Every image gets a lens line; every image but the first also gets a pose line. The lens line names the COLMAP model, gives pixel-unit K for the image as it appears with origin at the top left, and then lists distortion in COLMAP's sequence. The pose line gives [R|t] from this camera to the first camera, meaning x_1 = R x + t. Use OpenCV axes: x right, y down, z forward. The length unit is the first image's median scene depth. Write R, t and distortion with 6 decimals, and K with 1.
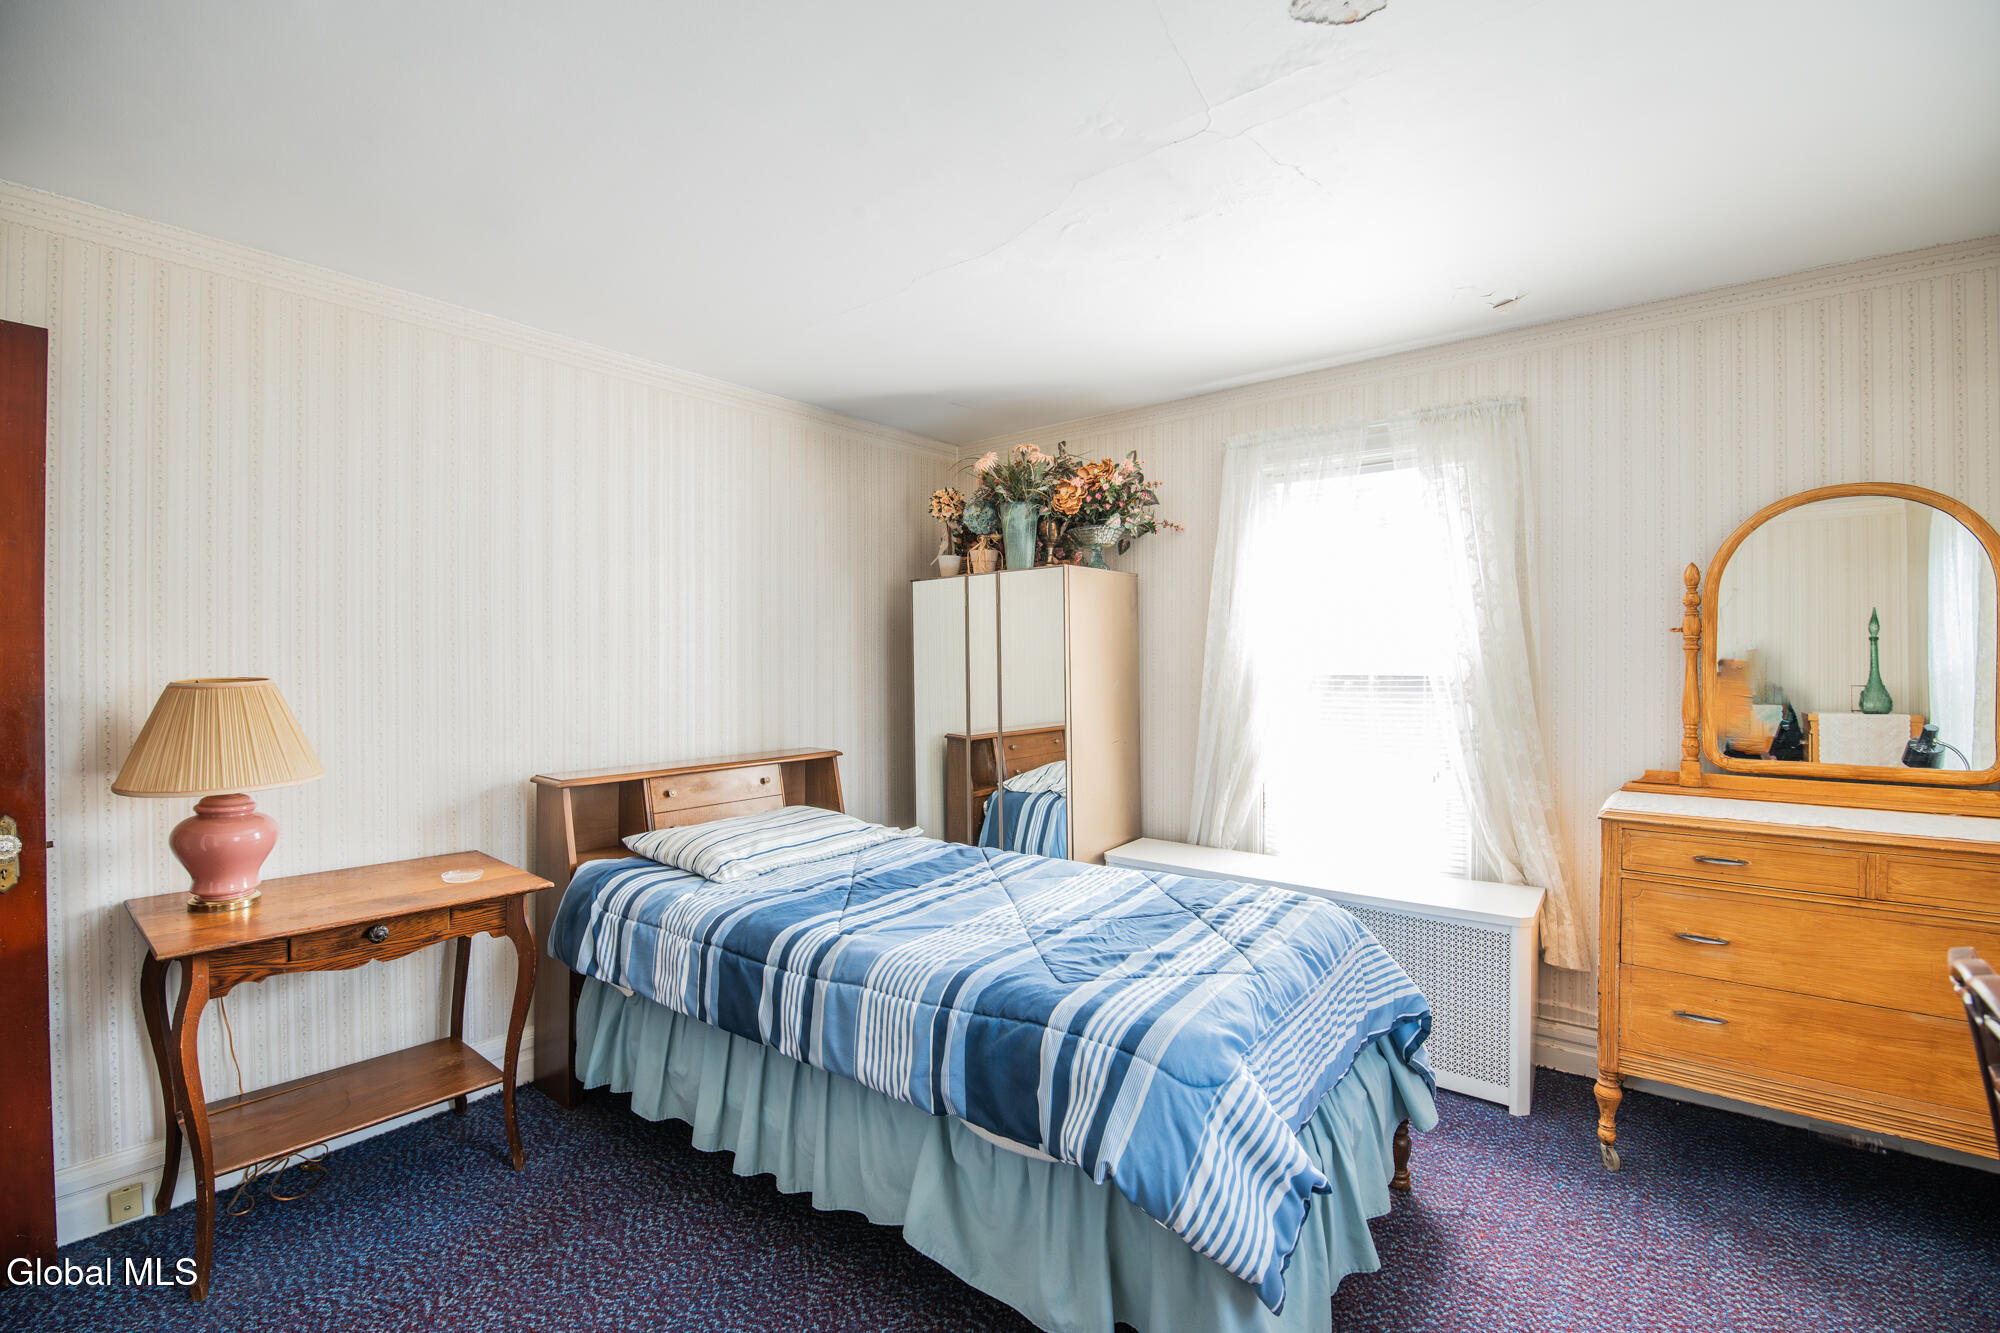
lens RADIAL K [[891.6, 0, 1028.8], [0, 891.6, 668.7], [0, 0, 1]] dist [-0.016610, -0.000426]
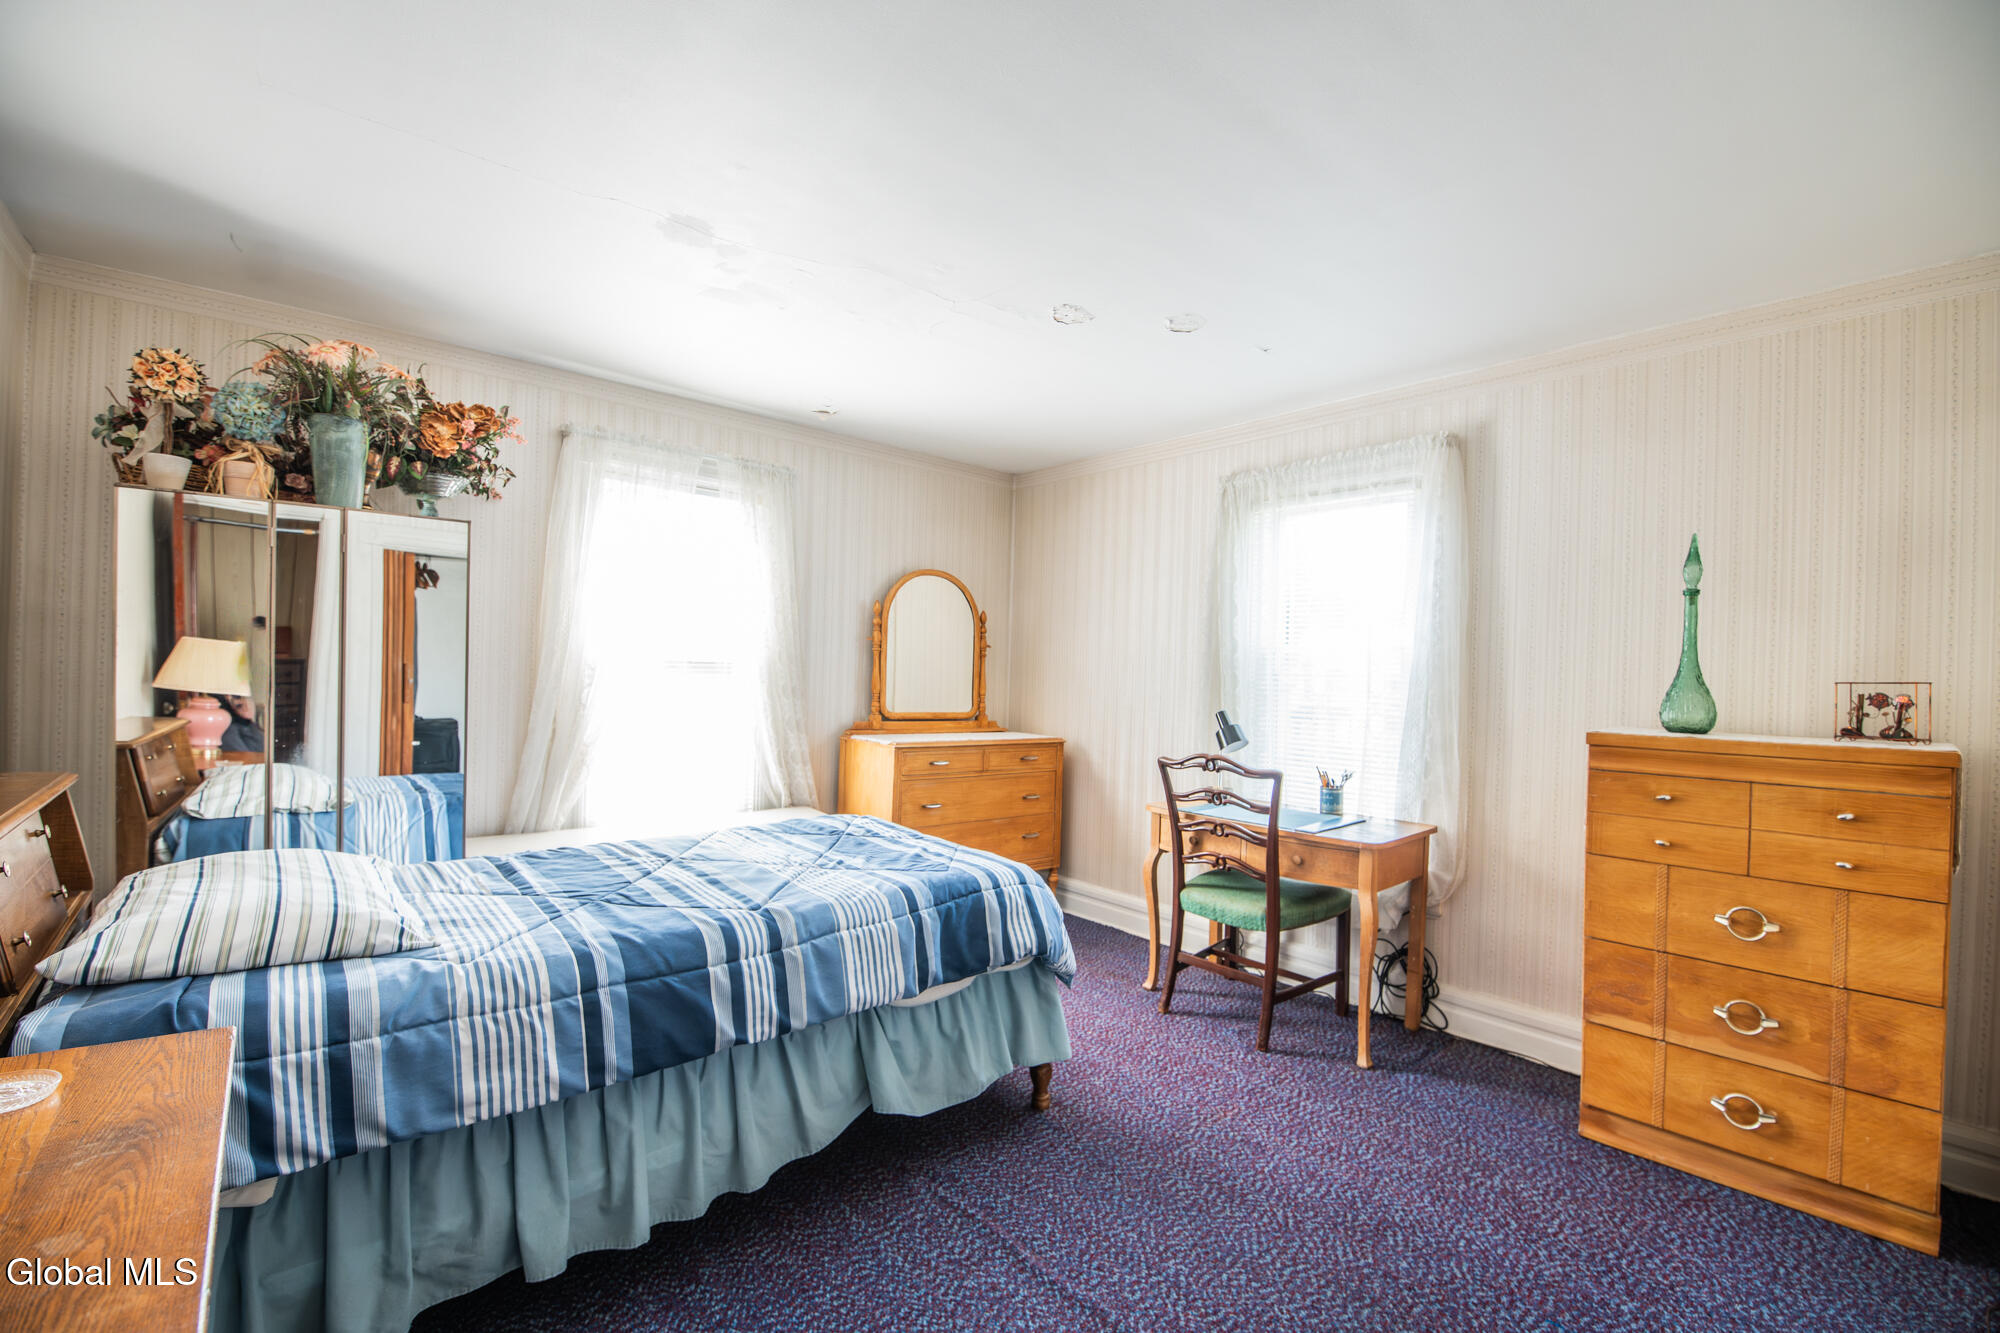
lens RADIAL K [[891.6, 0, 1028.8], [0, 891.6, 668.7], [0, 0, 1]] dist [-0.016610, -0.000426]
pose [[0.153093, 0.012547, 0.988132, -1.062075], [-0.026033, 0.999624, -0.008659, 0.025278], [-0.987869, -0.024398, 0.153362, 0.504394]]
